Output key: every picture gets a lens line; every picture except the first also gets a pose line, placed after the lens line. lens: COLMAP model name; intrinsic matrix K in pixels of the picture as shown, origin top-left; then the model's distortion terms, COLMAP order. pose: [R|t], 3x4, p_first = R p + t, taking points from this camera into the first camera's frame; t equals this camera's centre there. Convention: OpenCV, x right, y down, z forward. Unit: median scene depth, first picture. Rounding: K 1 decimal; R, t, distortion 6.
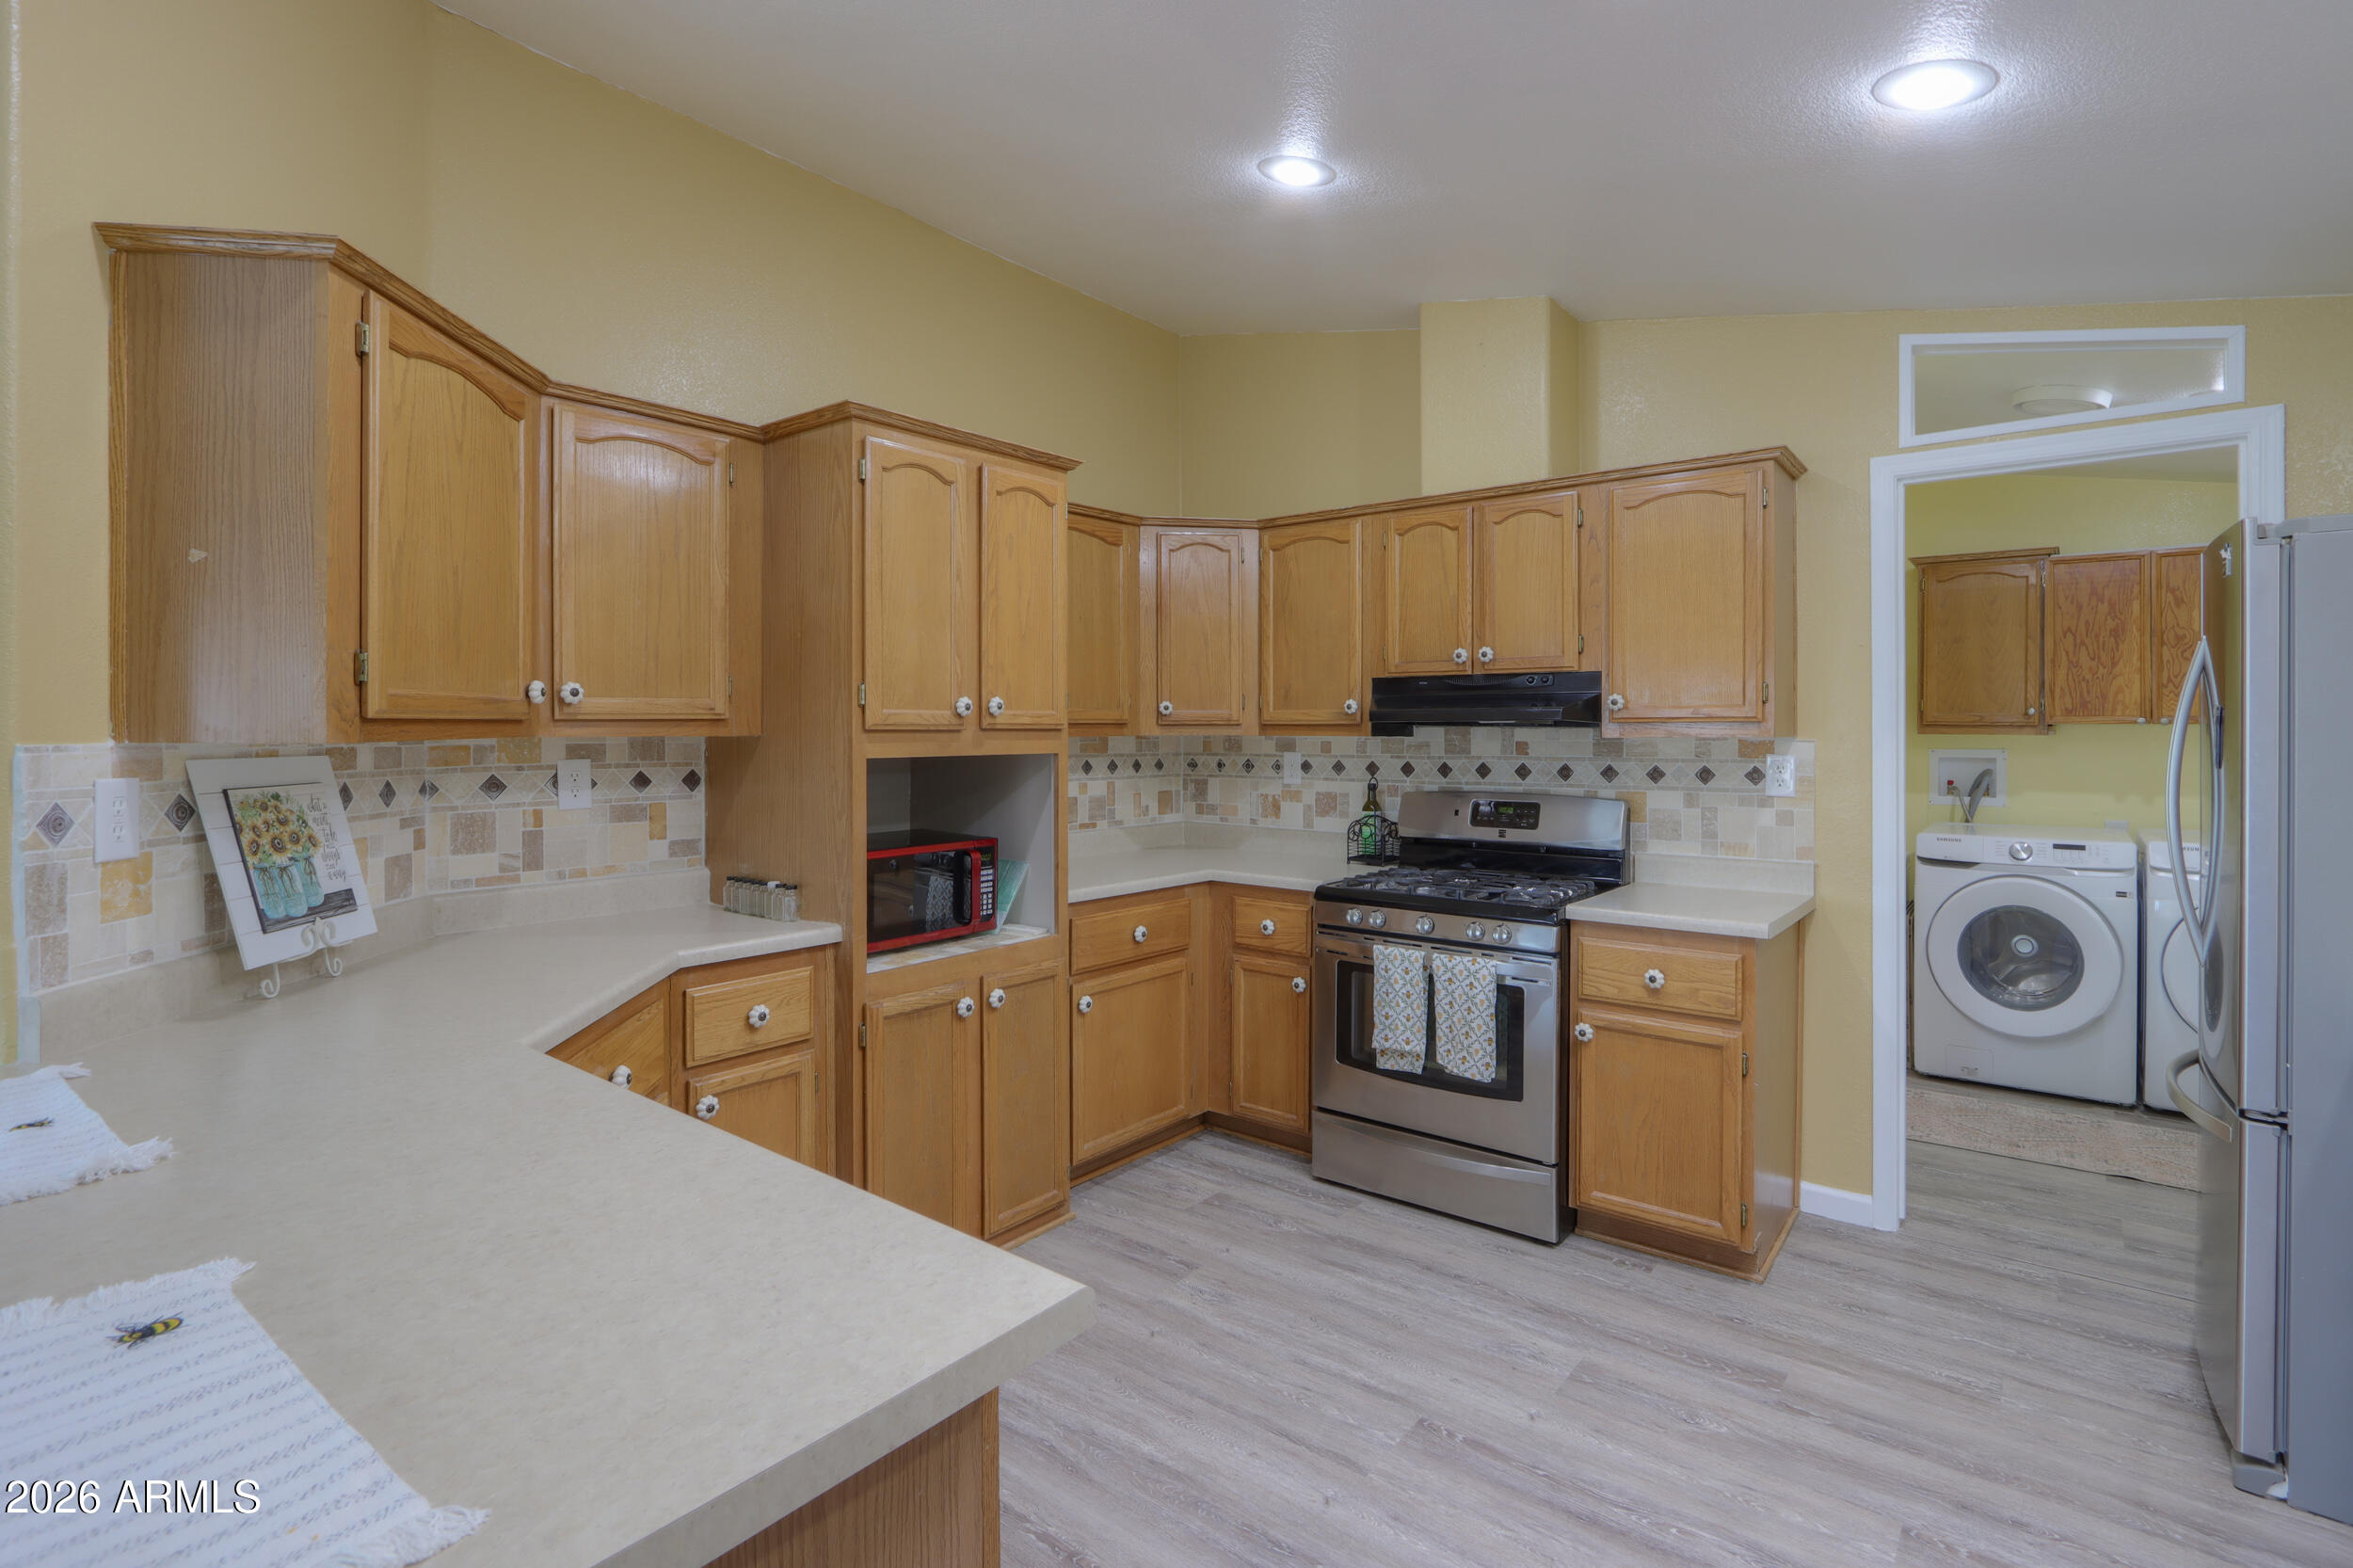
lens RADIAL K [[1139.8, 0, 1194.5], [0, 1139.8, 748.6], [0, 0, 1]] dist [-0.013750, 0.000500]
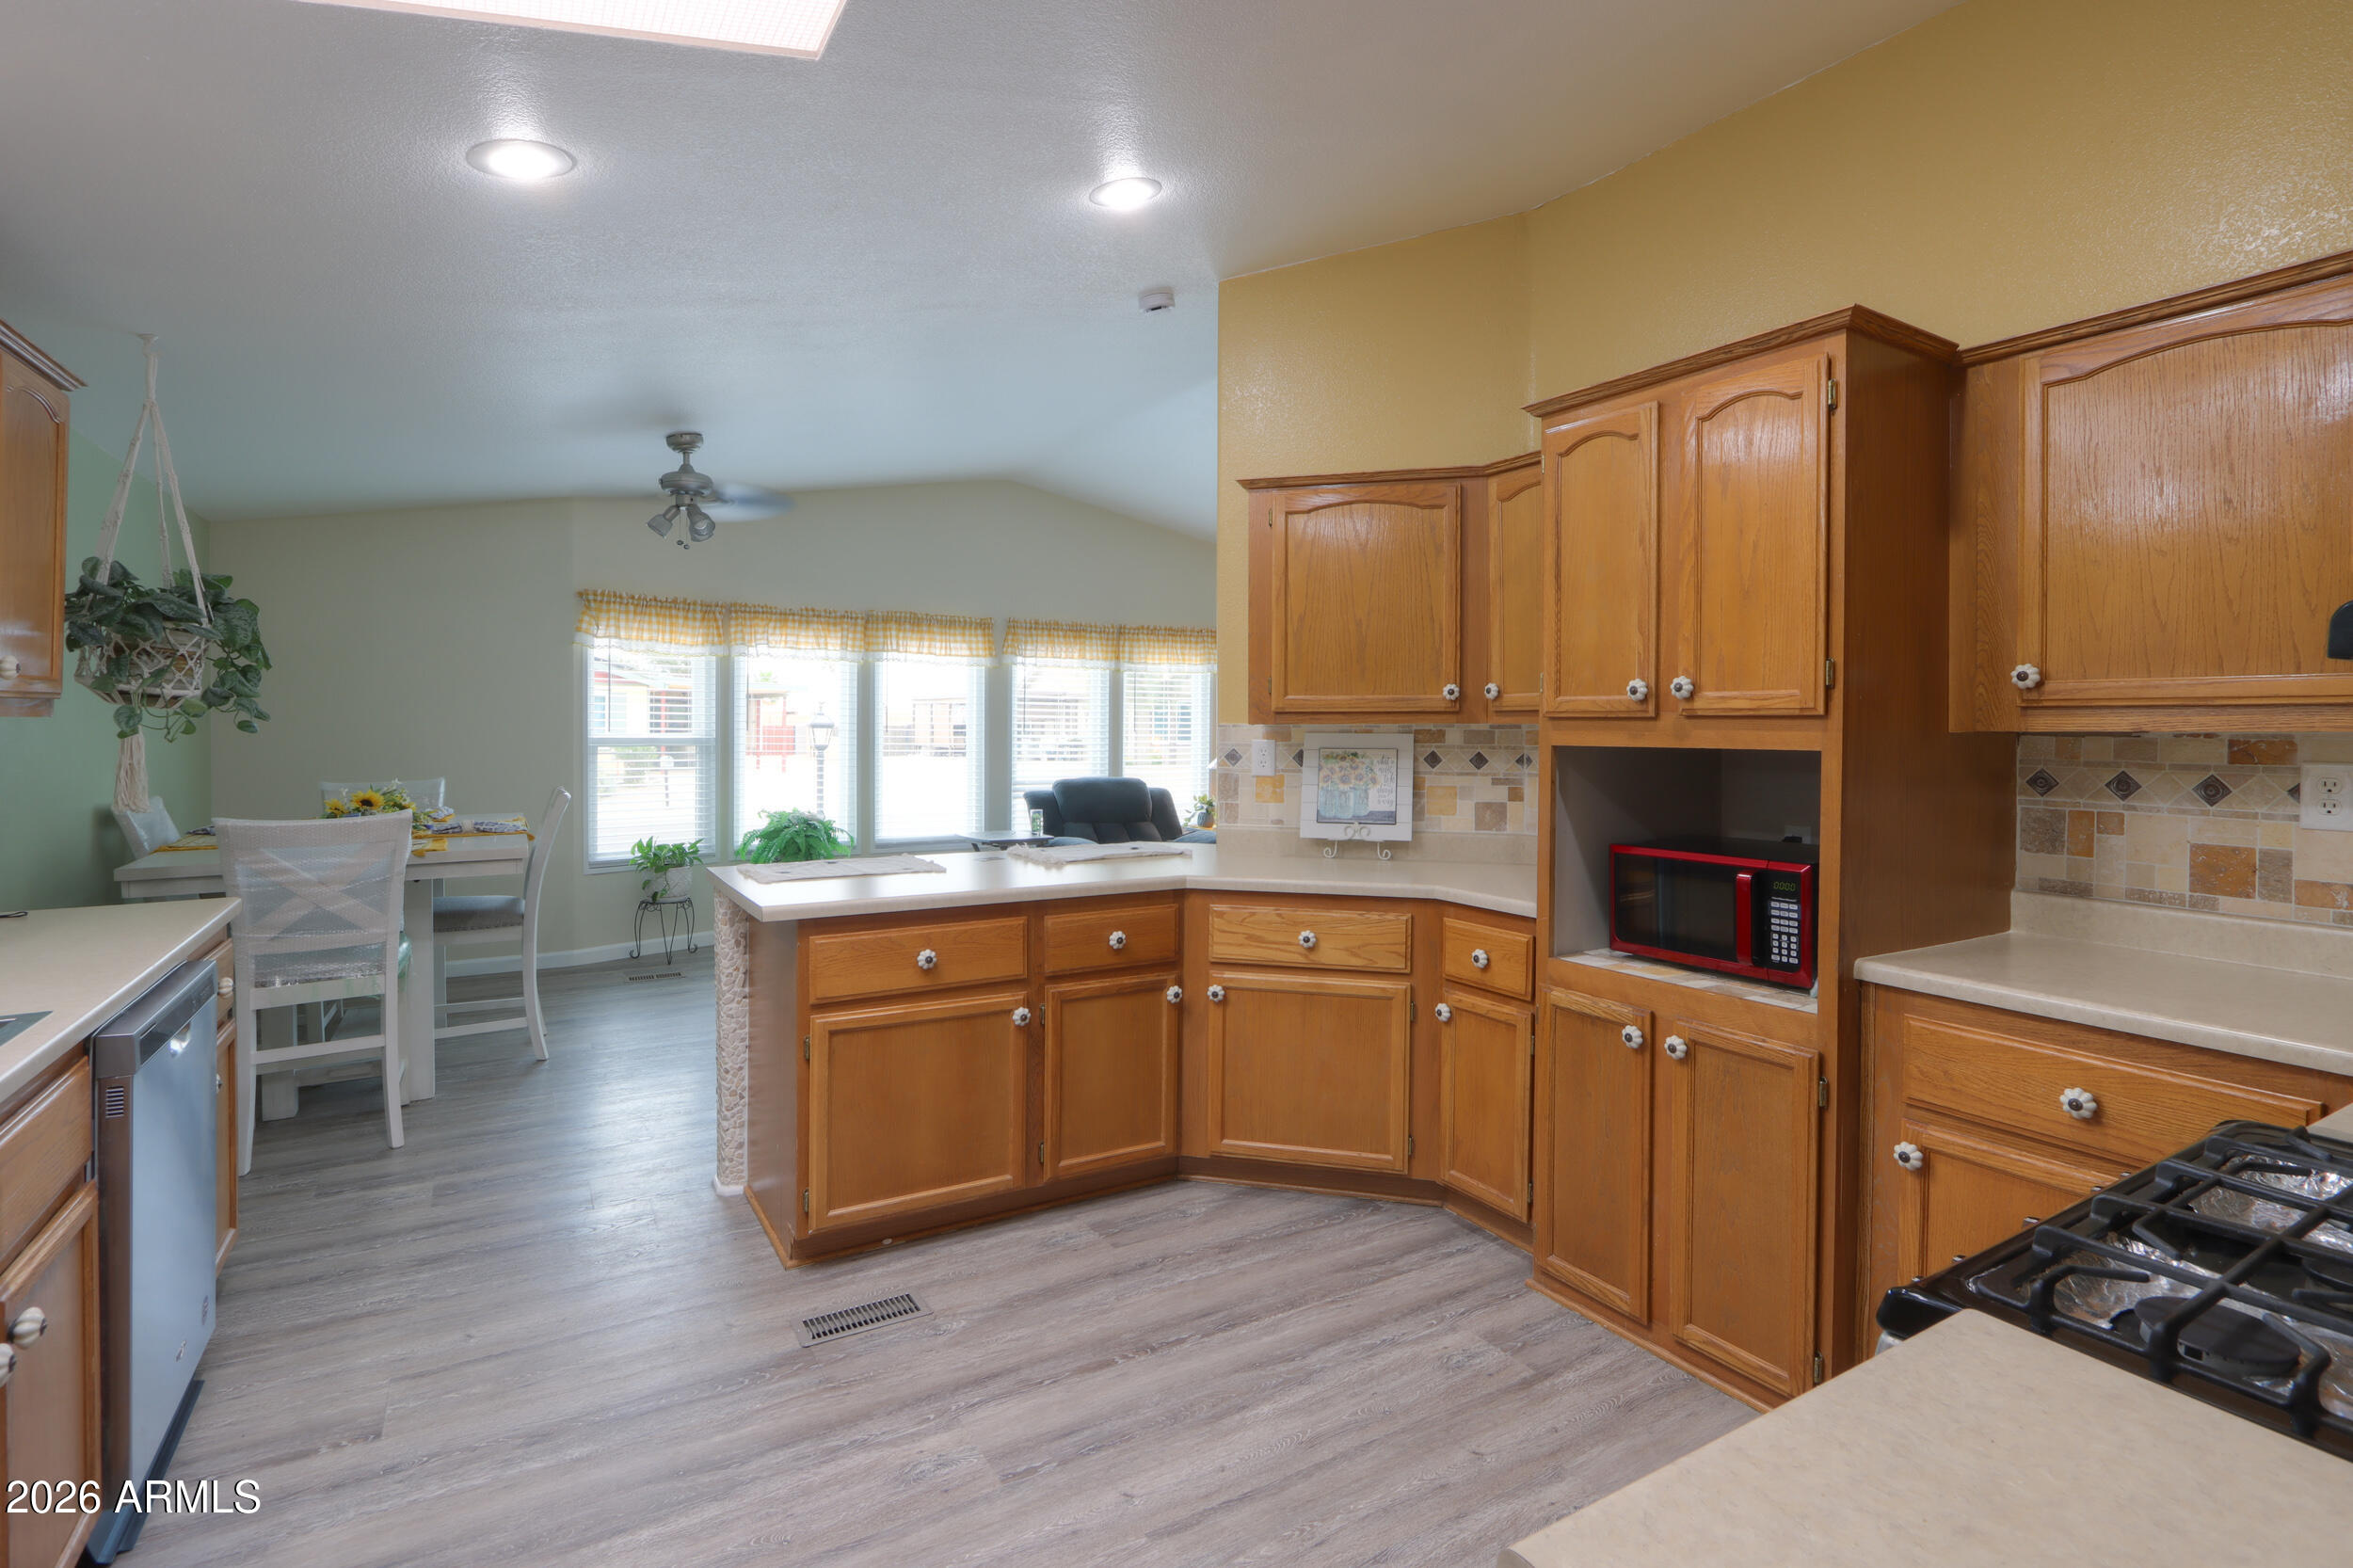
lens RADIAL K [[1109.1, 0, 1187.8], [0, 1109.1, 736.7], [0, 0, 1]] dist [-0.001591, 0.000133]
pose [[-0.341786, 0.010233, -0.939722, 0.698257], [-0.020242, 0.999629, 0.018248, -0.009915], [0.939560, 0.025259, -0.341452, 0.952201]]
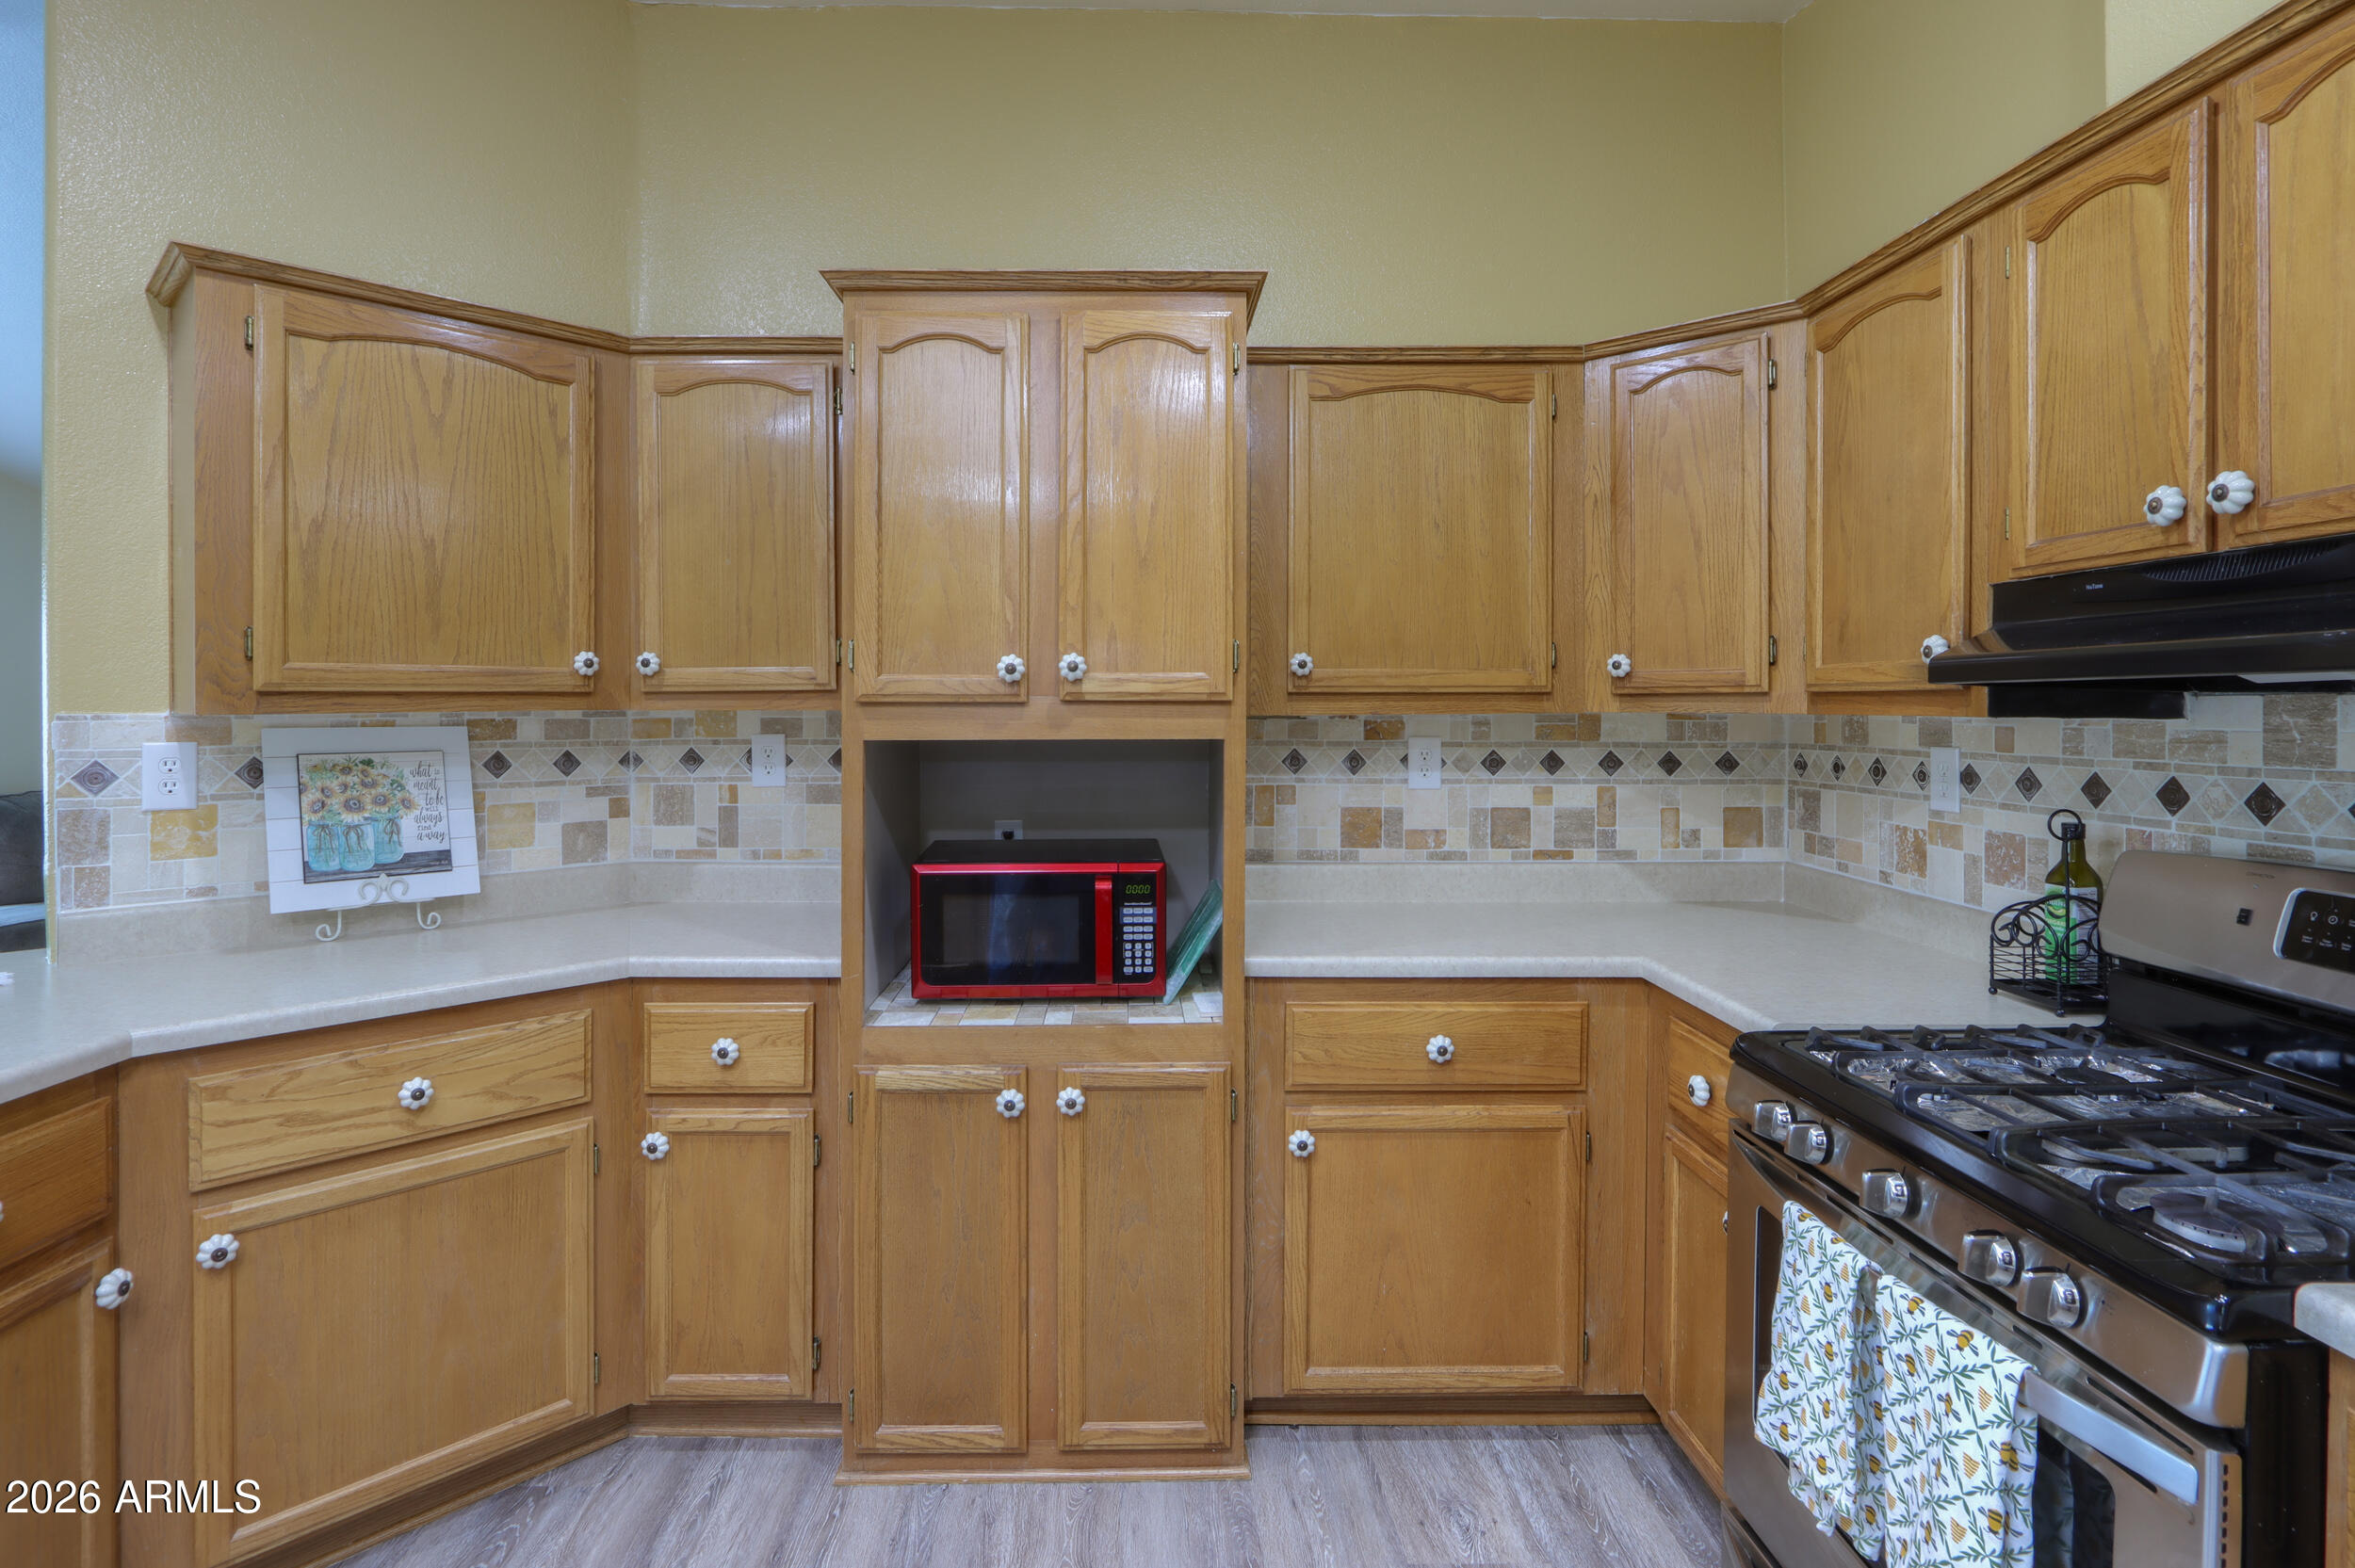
lens RADIAL K [[1179.6, 0, 1114.4], [0, 1179.6, 715.2], [0, 0, 1]] dist [-0.011004, 0.000763]
pose [[0.625727, 0.006980, -0.780011, 0.391161], [-0.013299, 0.999910, -0.001721, -0.008311], [0.779929, 0.011450, 0.625763, 0.591106]]
